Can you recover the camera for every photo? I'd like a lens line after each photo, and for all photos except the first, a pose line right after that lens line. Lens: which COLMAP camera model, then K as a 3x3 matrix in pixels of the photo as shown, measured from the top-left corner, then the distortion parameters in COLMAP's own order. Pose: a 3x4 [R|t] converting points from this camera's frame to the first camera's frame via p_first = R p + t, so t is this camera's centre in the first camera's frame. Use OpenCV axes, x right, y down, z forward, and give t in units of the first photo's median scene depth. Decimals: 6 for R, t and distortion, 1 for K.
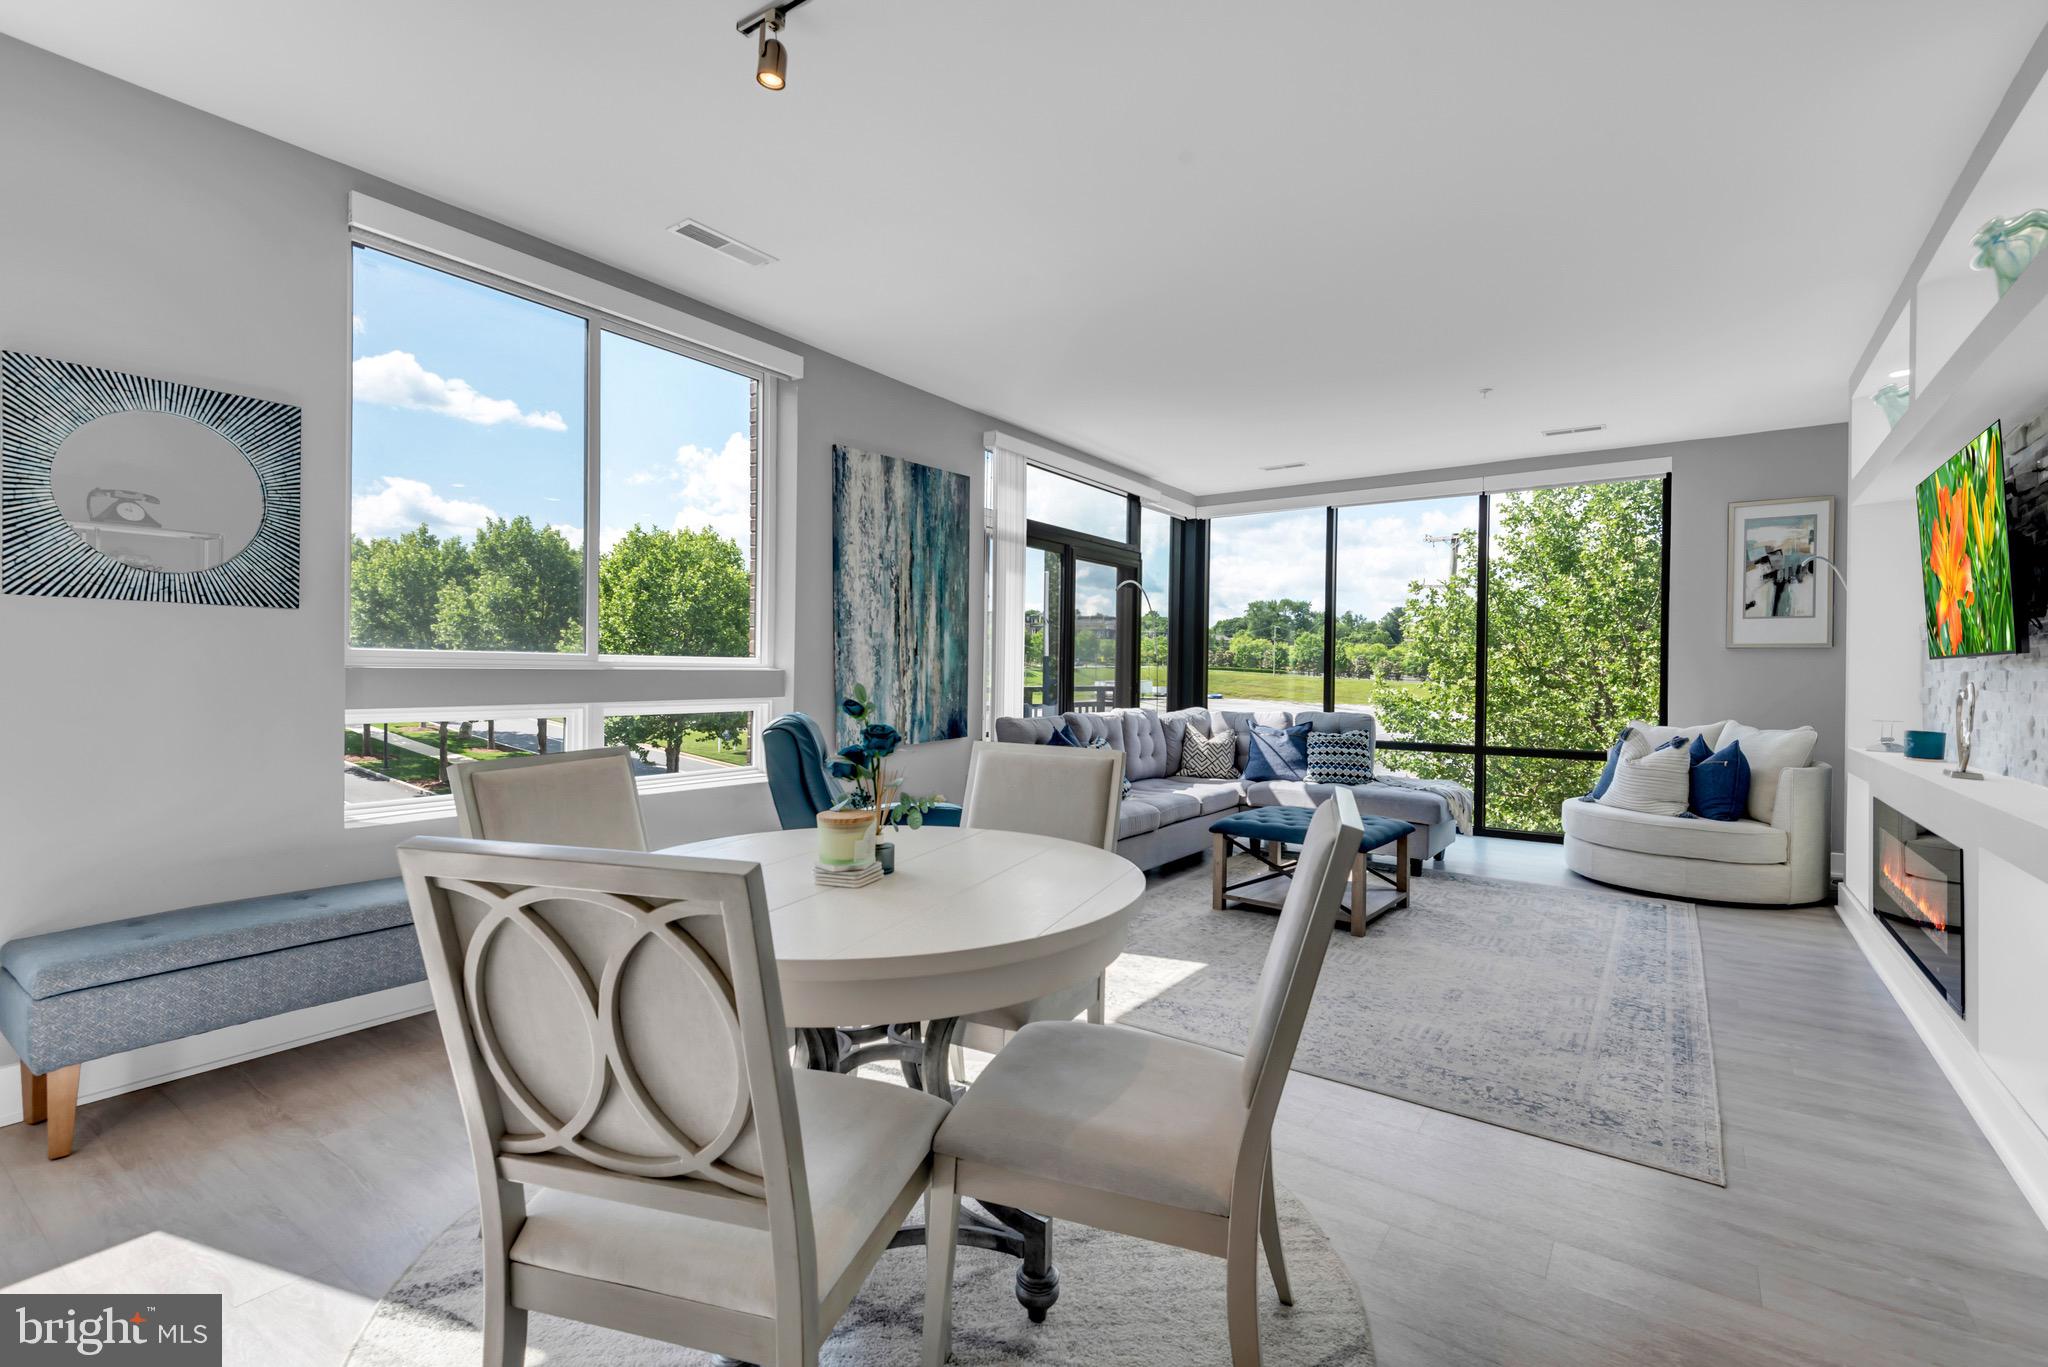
lens RADIAL K [[927.8, 0, 1011.4], [0, 927.8, 676.4], [0, 0, 1]] dist [0.027163, -0.009885]
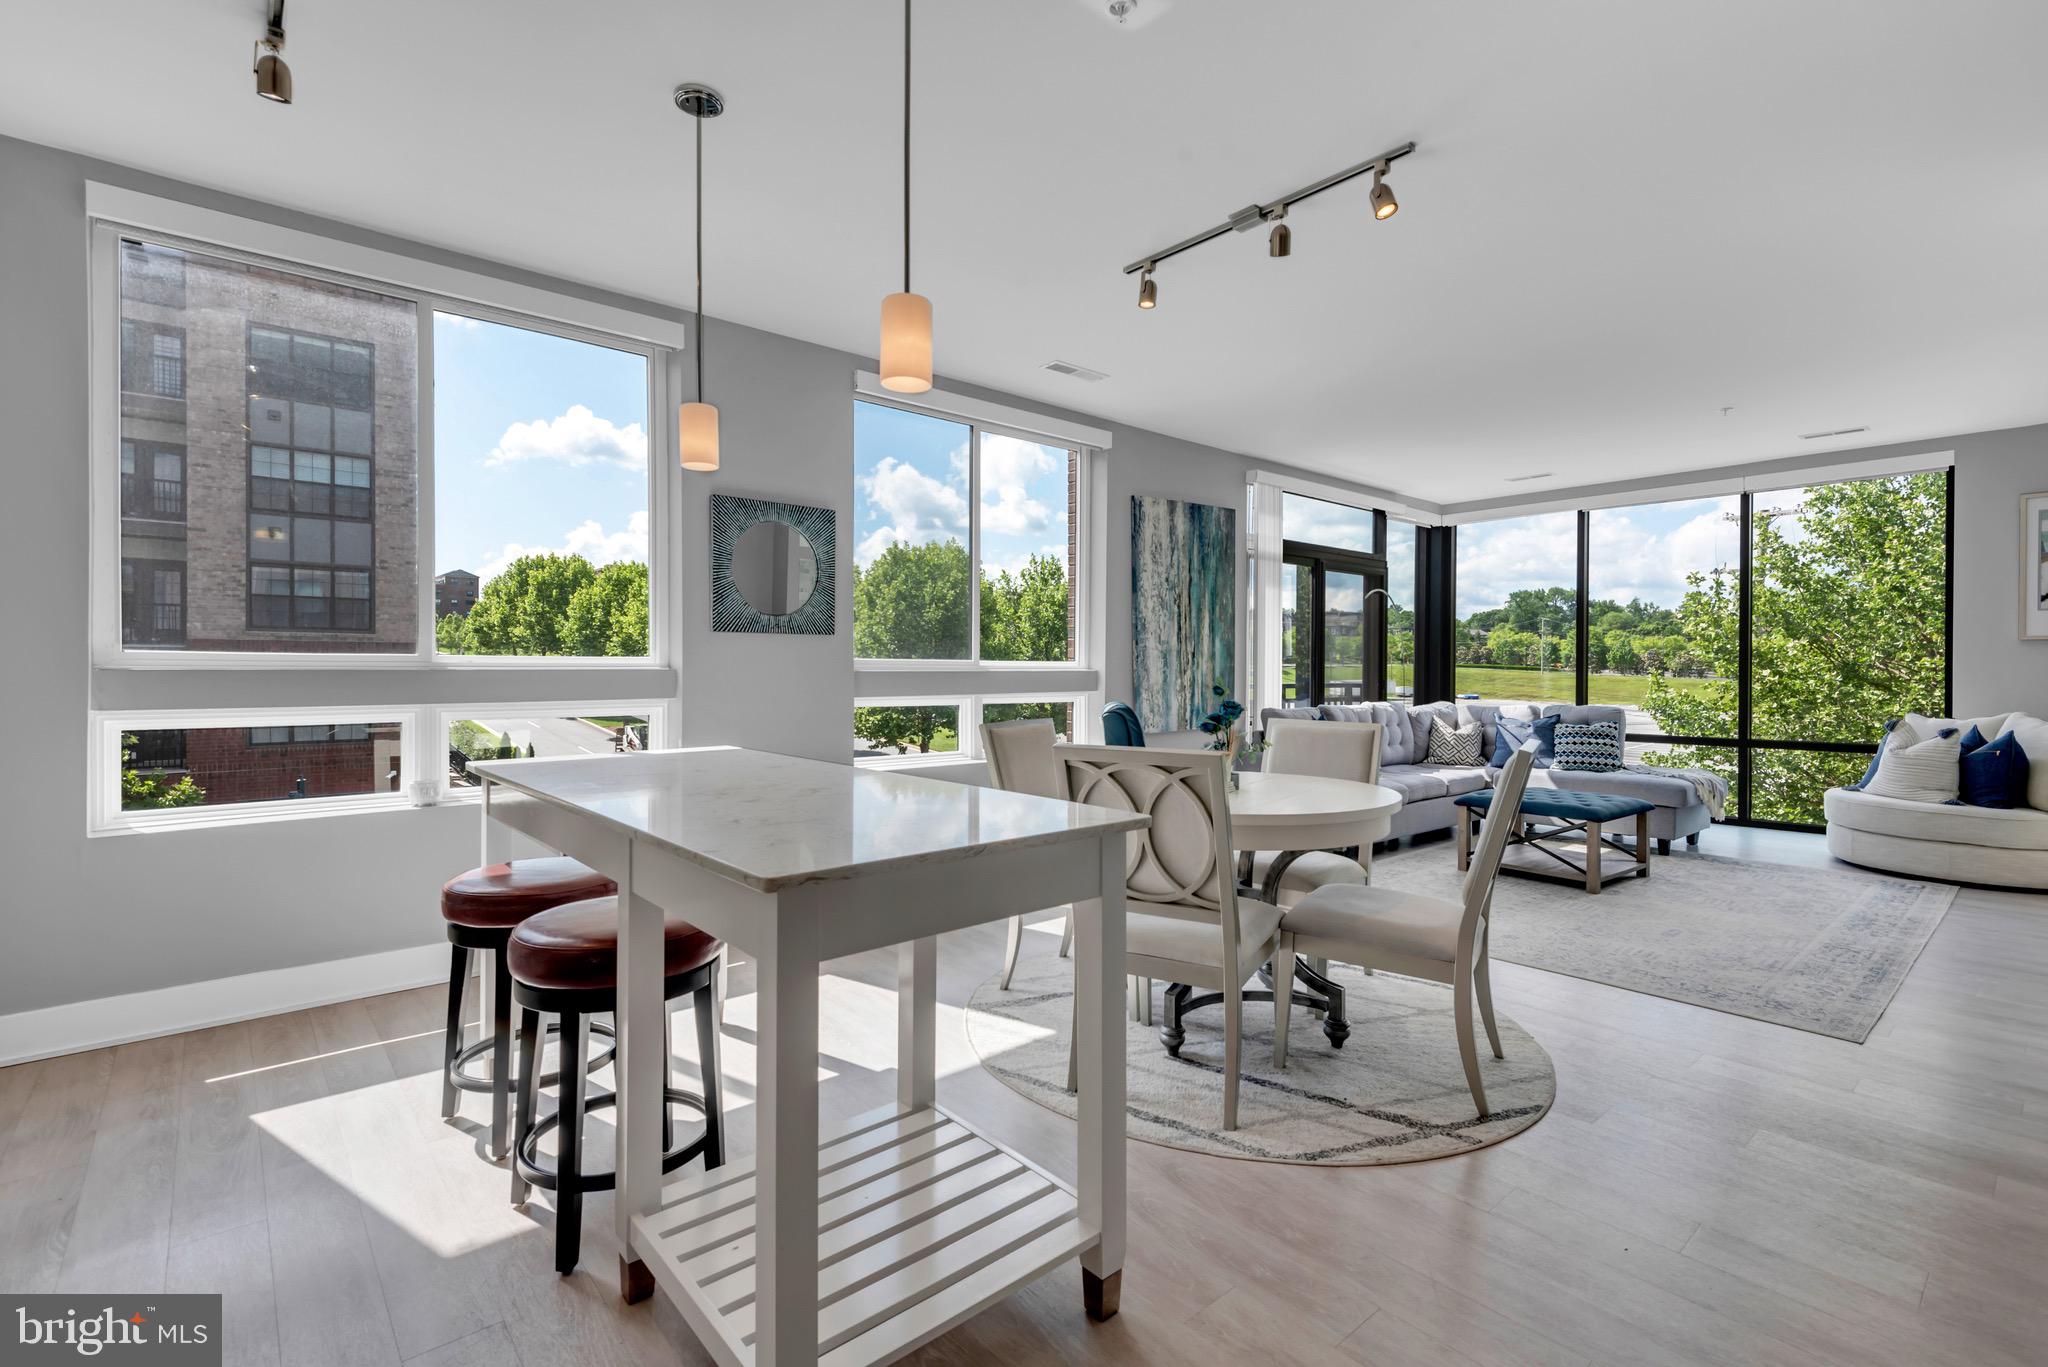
lens RADIAL K [[927.8, 0, 1012.1], [0, 927.8, 672.7], [0, 0, 1]] dist [0.027163, -0.009885]
pose [[0.971288, -0.008528, -0.237753, -0.044276], [0.007255, 0.999954, -0.006232, 0.002974], [0.237795, 0.004328, 0.971306, -0.259142]]
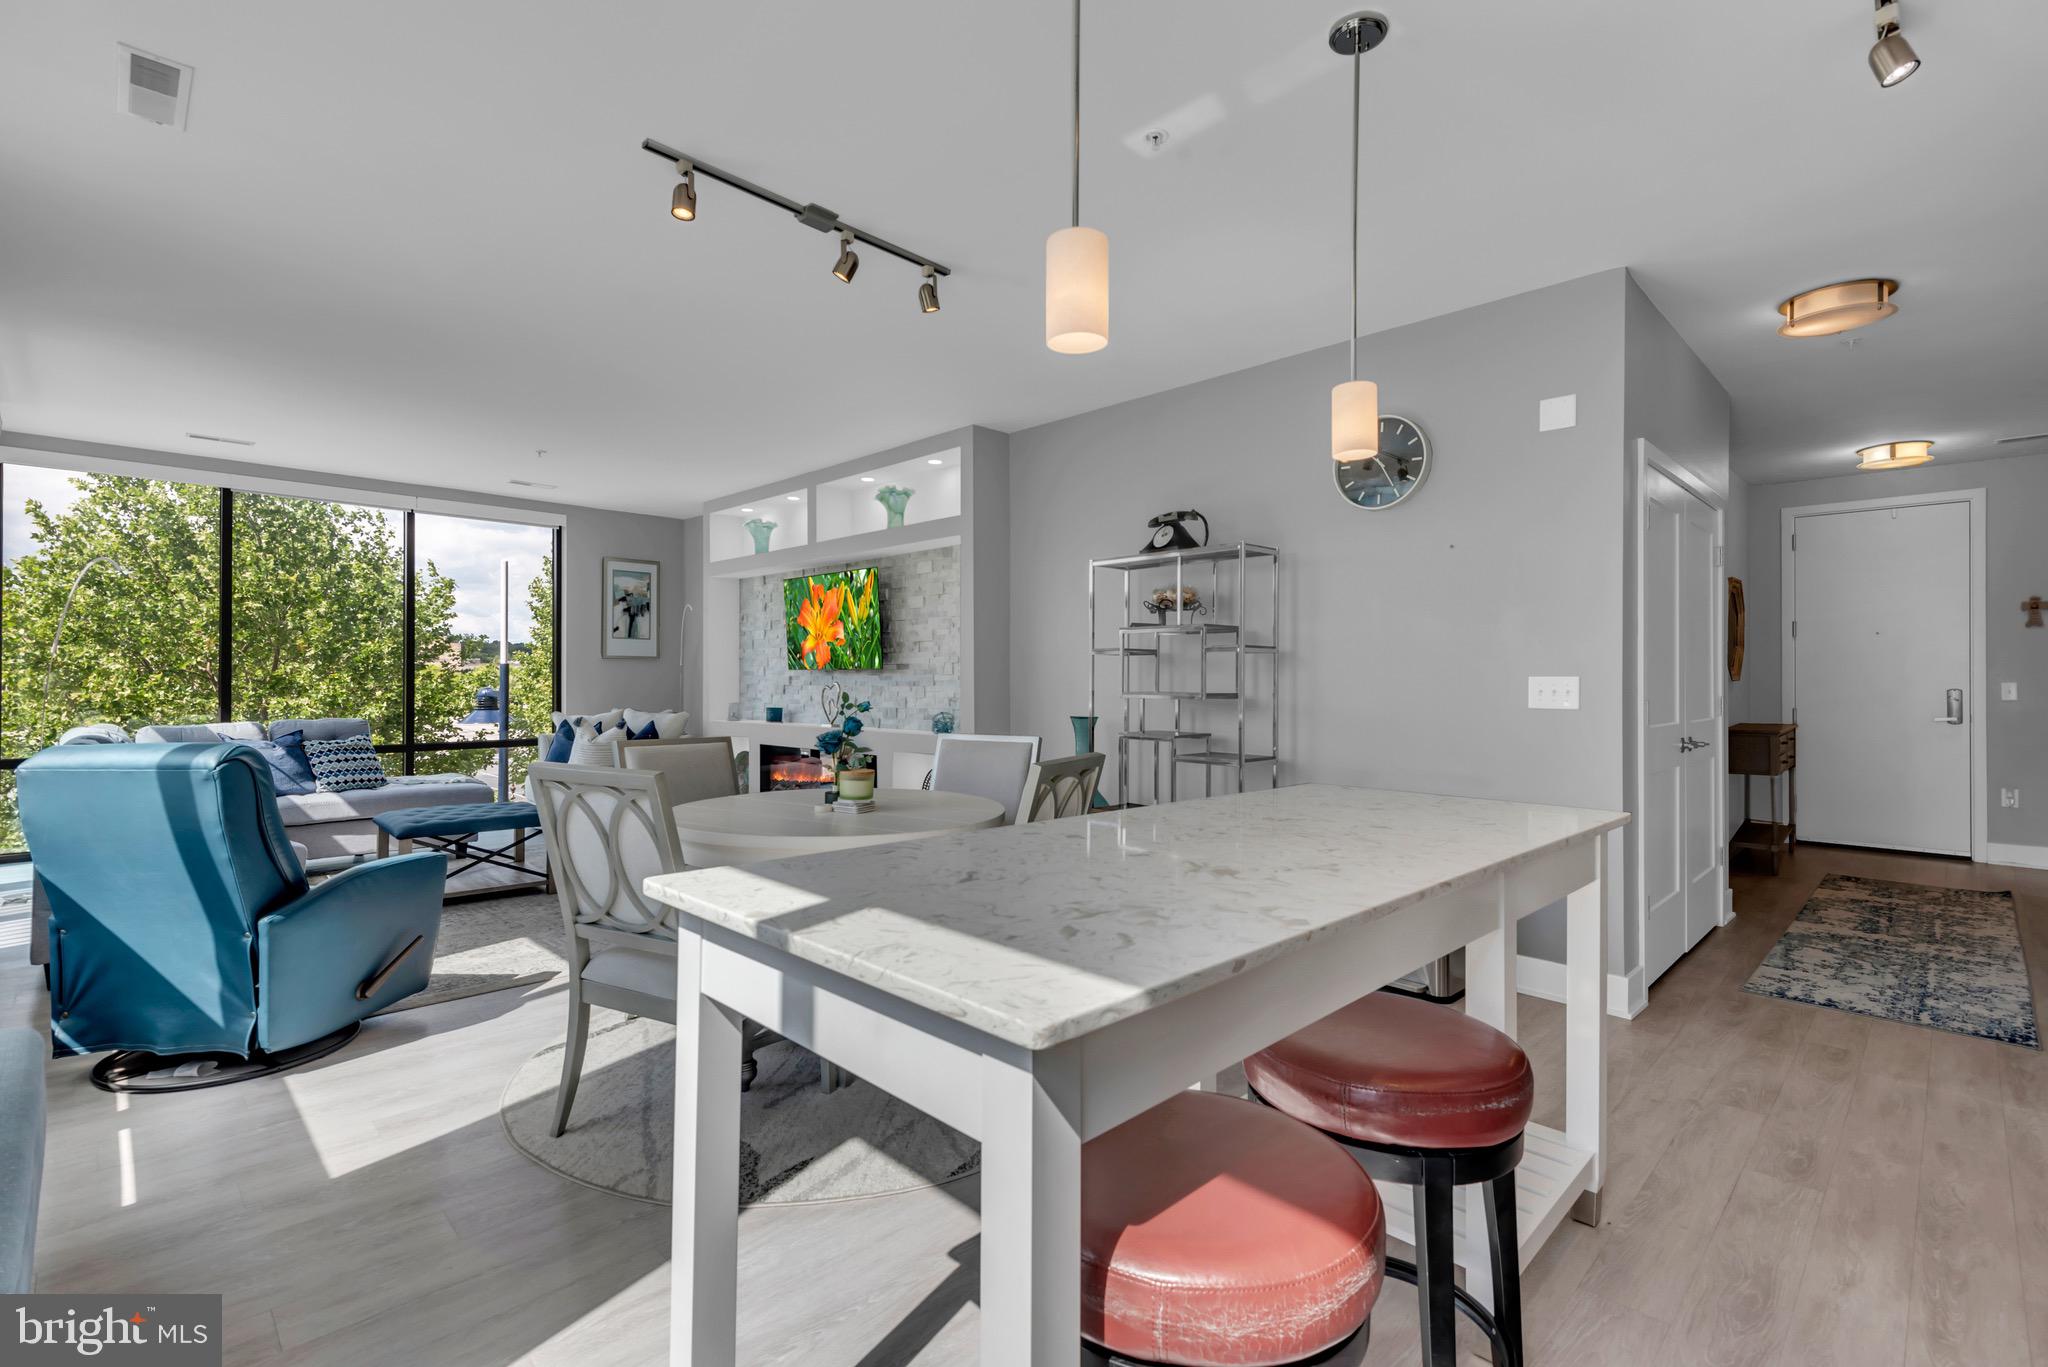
lens RADIAL K [[927.8, 0, 1030.9], [0, 927.8, 662.9], [0, 0, 1]] dist [0.027163, -0.009885]
pose [[0.159801, 0.008151, 0.987116, -0.616407], [0.004587, 0.999949, -0.009000, -0.008767], [-0.987139, 0.005966, 0.159756, 0.157058]]
